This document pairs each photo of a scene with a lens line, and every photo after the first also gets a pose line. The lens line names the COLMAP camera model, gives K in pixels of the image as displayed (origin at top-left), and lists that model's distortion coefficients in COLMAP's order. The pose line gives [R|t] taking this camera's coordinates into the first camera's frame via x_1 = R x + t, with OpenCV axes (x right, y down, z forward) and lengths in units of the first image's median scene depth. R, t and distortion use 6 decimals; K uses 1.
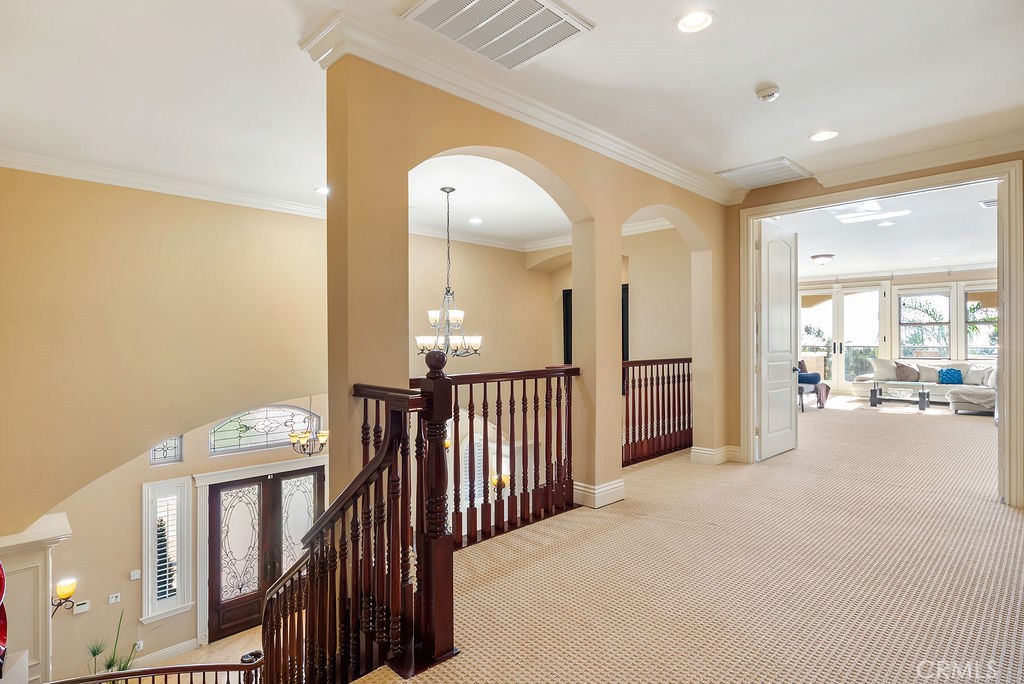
lens RADIAL K [[523.7, 0, 511.0], [0, 523.7, 341.6], [0, 0, 1]] dist [-0.003237, -0.000695]
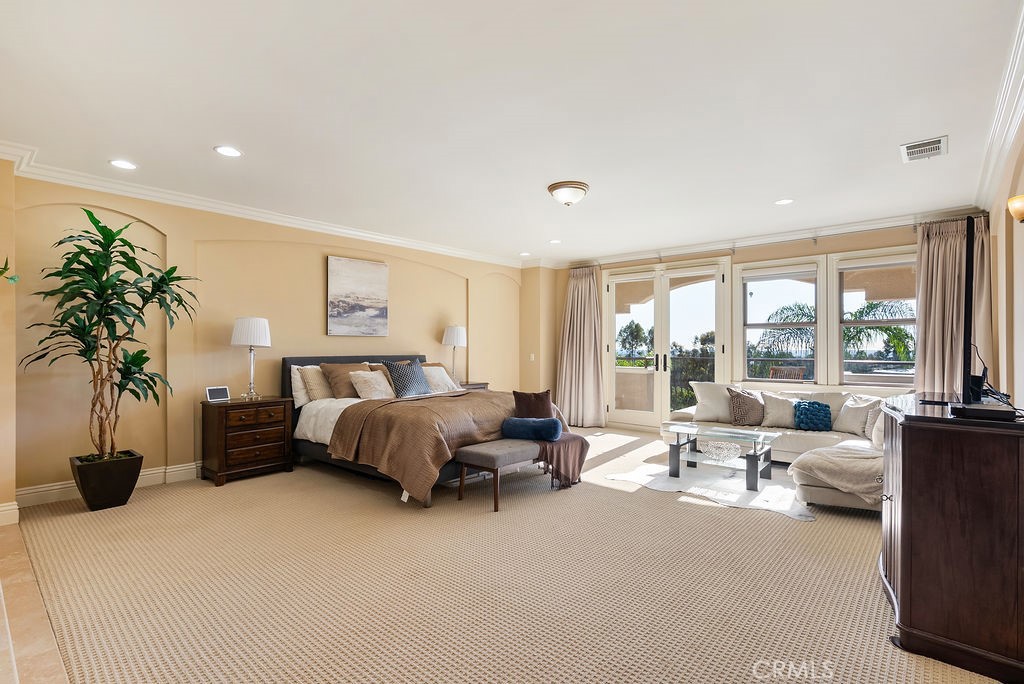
lens RADIAL K [[482.8, 0, 512.9], [0, 482.8, 343.9], [0, 0, 1]] dist [-0.003340, 0.000591]
pose [[0.996724, 0.003312, 0.080809, 0.456572], [-0.002458, 0.999940, -0.010671, -0.004518], [-0.080839, 0.010437, 0.996673, 0.484964]]
